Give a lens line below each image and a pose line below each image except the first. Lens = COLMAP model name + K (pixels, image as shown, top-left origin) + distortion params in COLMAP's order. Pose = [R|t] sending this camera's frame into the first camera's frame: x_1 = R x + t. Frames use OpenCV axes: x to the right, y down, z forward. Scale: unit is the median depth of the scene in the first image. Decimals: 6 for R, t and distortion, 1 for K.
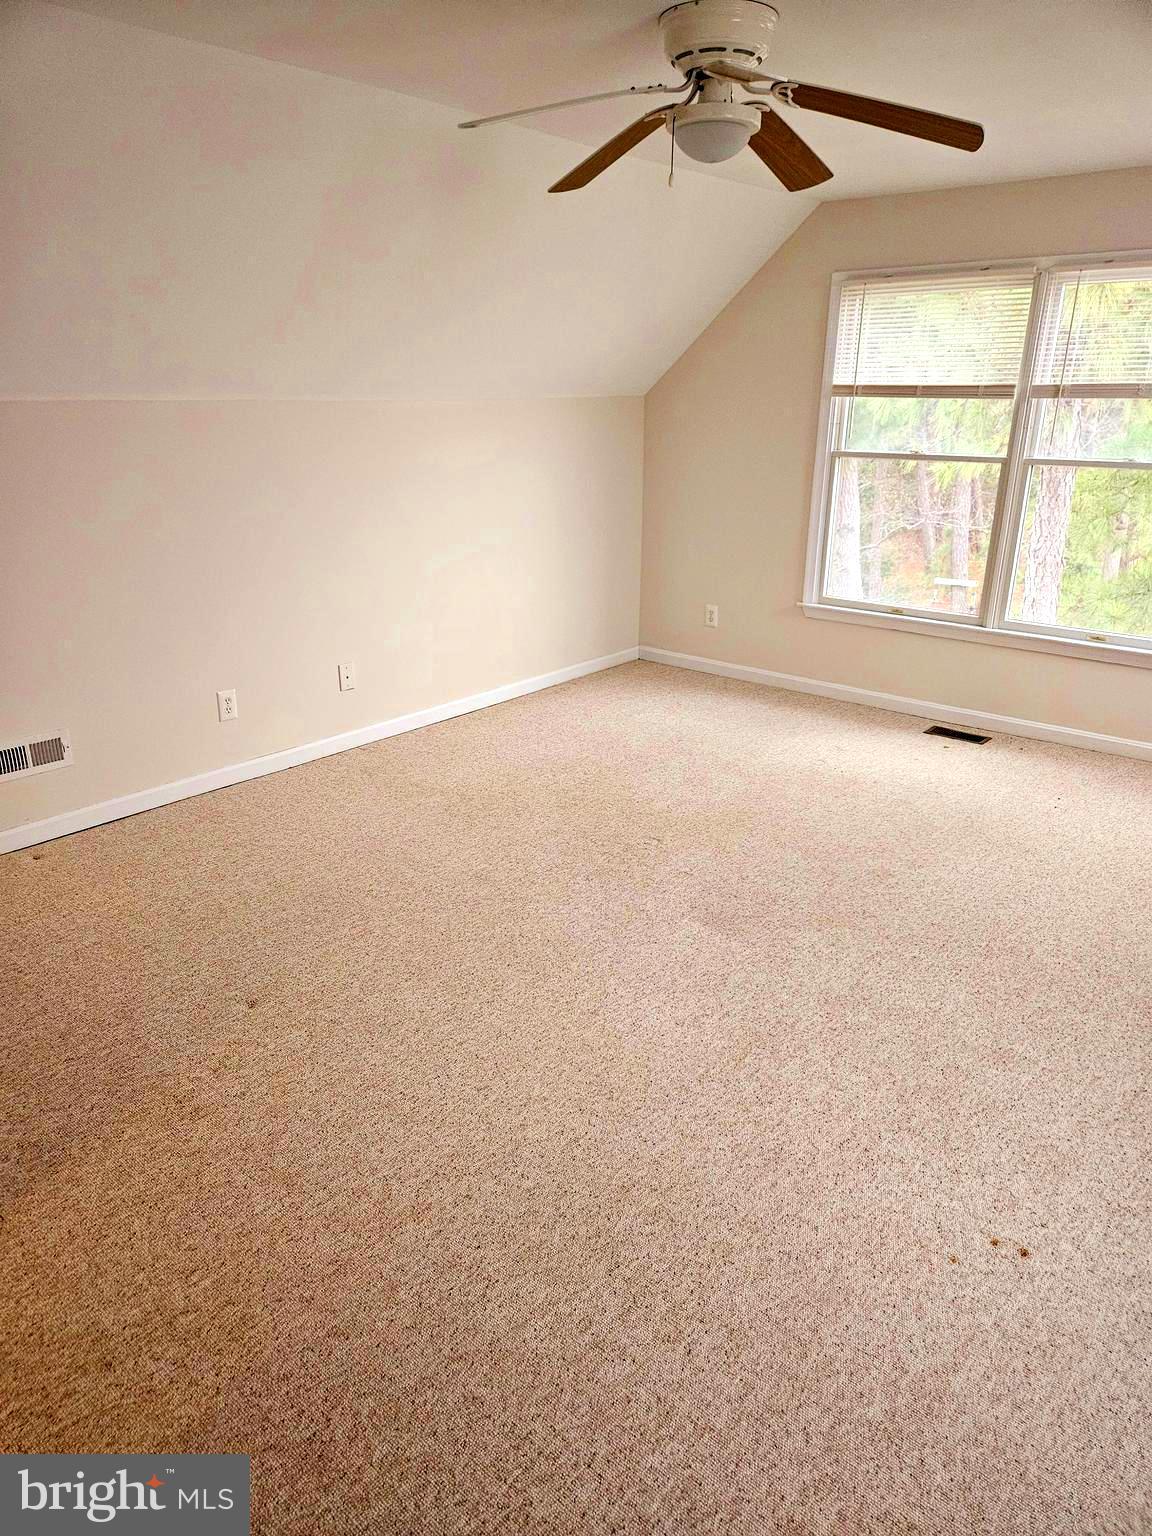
lens RADIAL K [[1046.5, 0, 572.5], [0, 1046.5, 770.2], [0, 0, 1]] dist [0.009699, -0.006276]
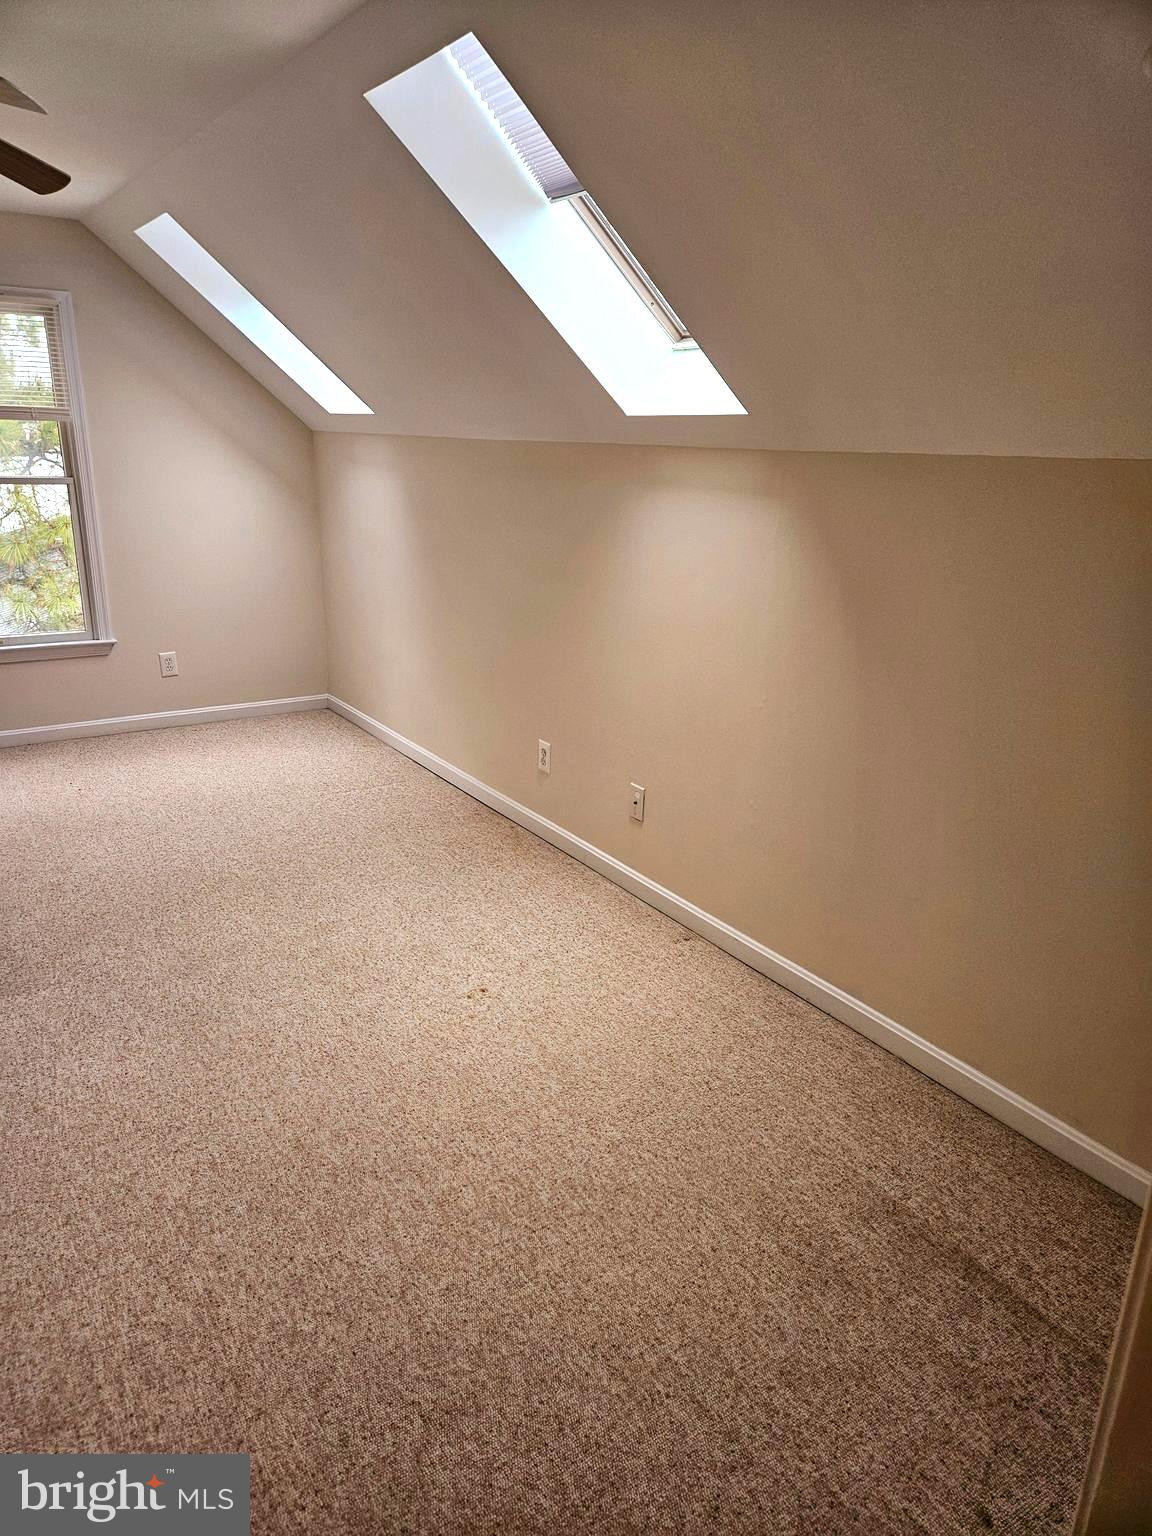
lens RADIAL K [[1046.5, 0, 571.5], [0, 1046.5, 767.3], [0, 0, 1]] dist [0.009699, -0.006276]
pose [[0.264532, -0.301207, 0.916132, -0.900541], [0.328770, 0.921231, 0.207951, -0.110876], [-0.906605, 0.246187, 0.342723, 0.338074]]
